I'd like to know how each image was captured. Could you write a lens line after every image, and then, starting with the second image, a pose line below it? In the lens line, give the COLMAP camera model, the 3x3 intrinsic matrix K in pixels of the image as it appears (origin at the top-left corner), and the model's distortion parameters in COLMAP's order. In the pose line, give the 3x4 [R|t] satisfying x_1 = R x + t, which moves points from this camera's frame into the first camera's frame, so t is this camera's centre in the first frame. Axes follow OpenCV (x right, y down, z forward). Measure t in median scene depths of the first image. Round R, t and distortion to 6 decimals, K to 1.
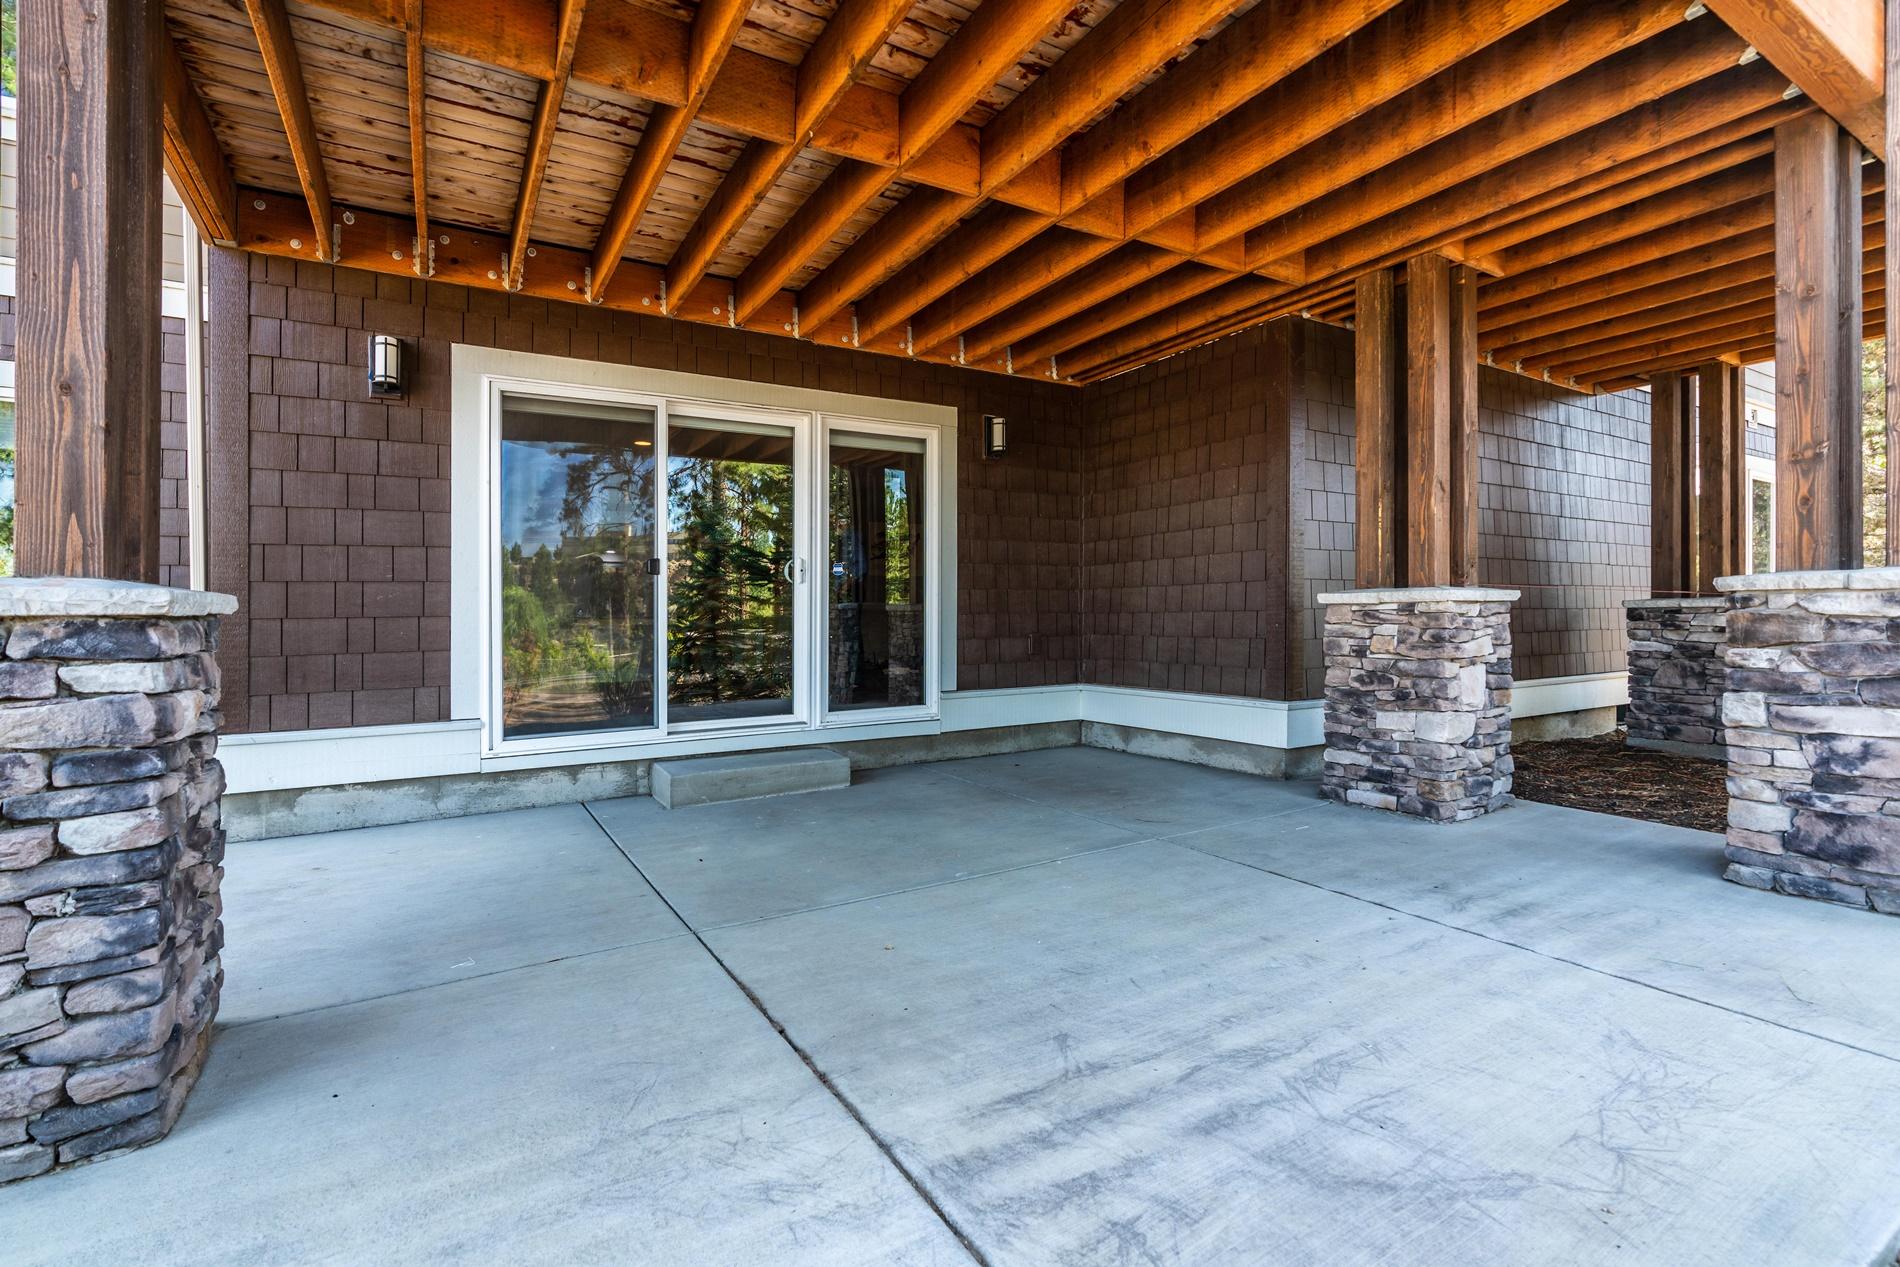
lens RADIAL K [[857.3, 0, 950.3], [0, 857.3, 623.5], [0, 0, 1]] dist [-0.003534, -0.000534]
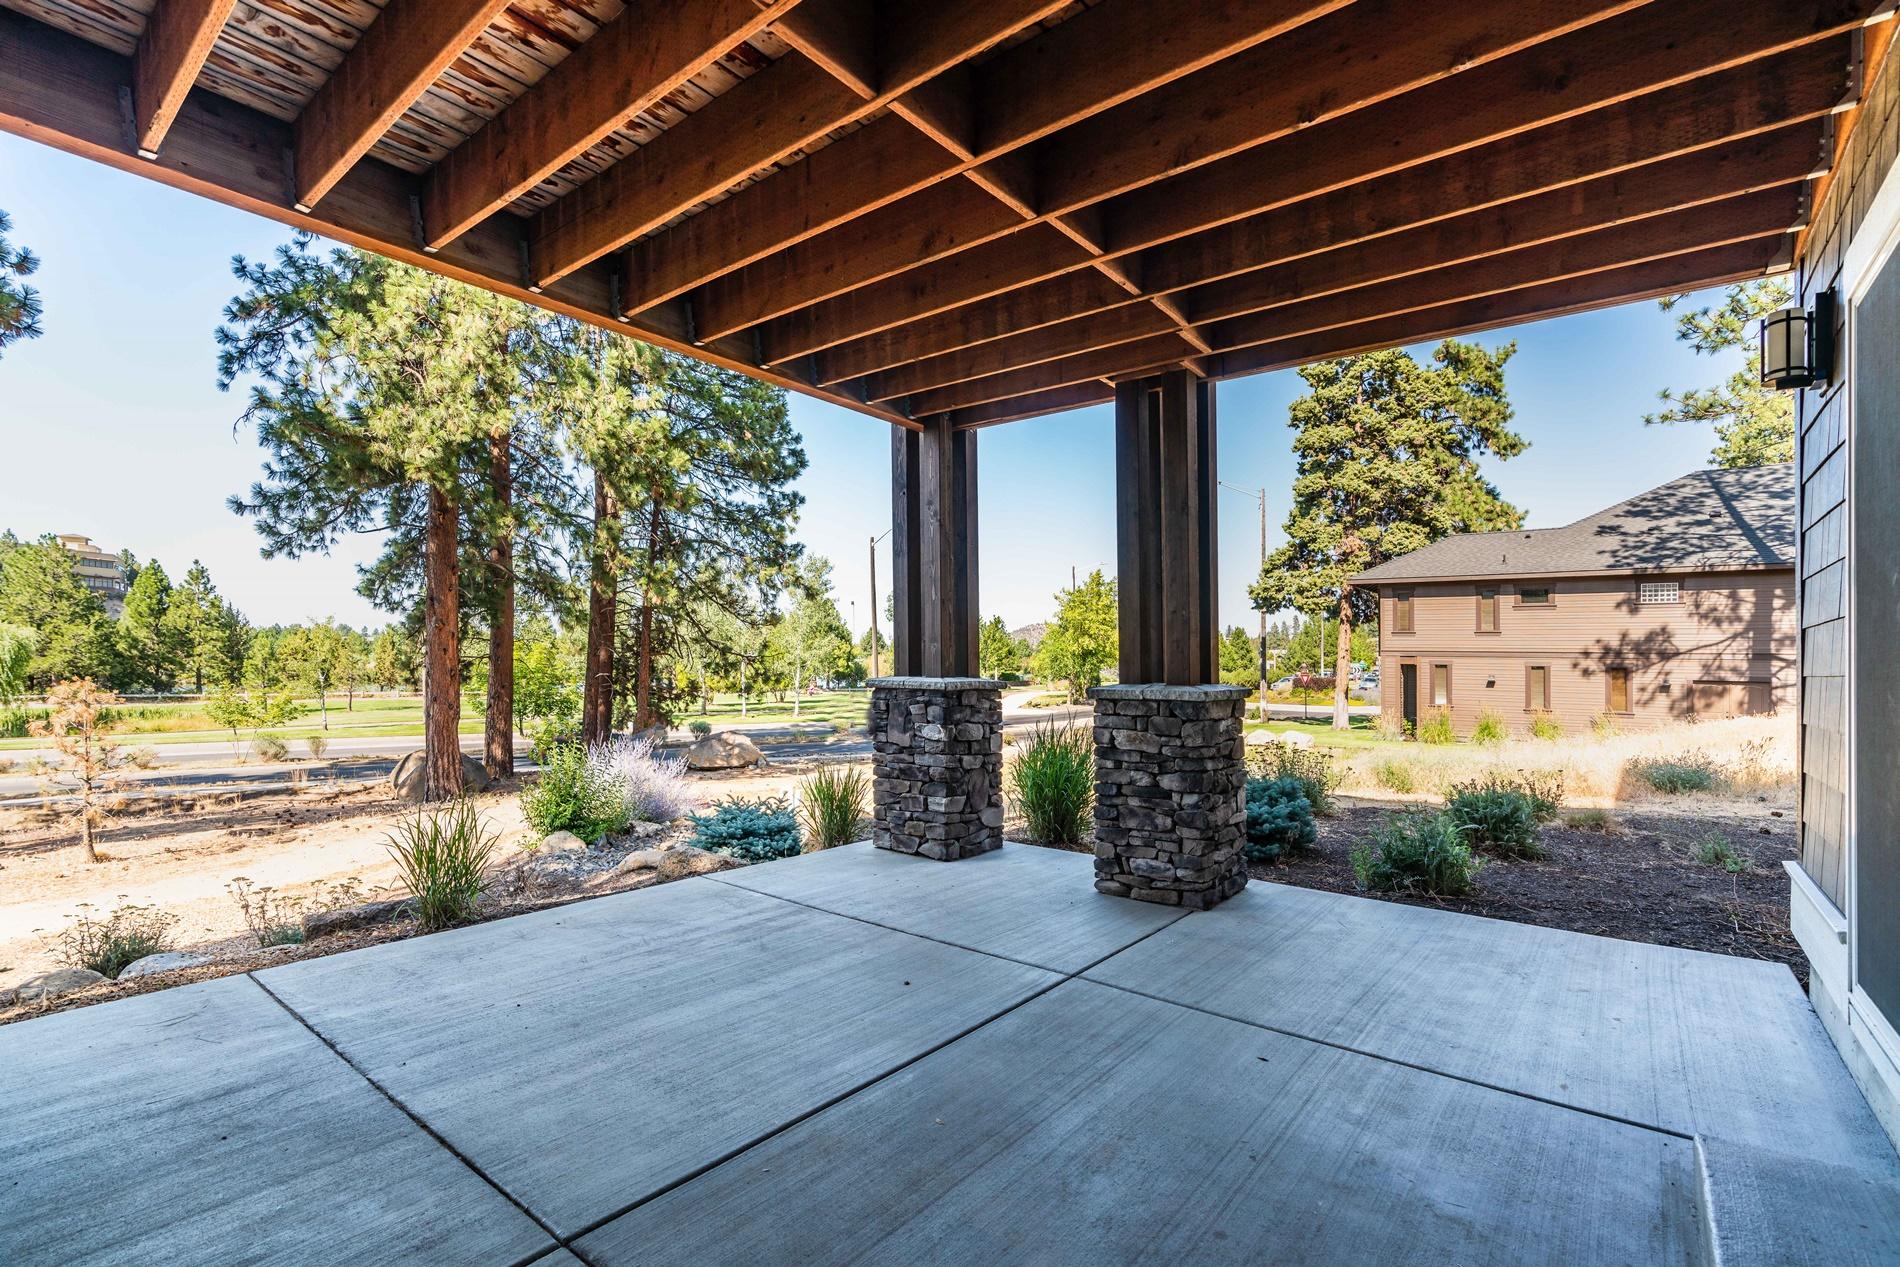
lens RADIAL K [[857.3, 0, 940.7], [0, 857.3, 648.3], [0, 0, 1]] dist [-0.003534, -0.000534]
pose [[-0.938704, -0.001663, -0.344720, 0.469952], [-0.000846, 0.999996, -0.002521, -0.152915], [0.344722, -0.002075, -0.938702, 3.296194]]
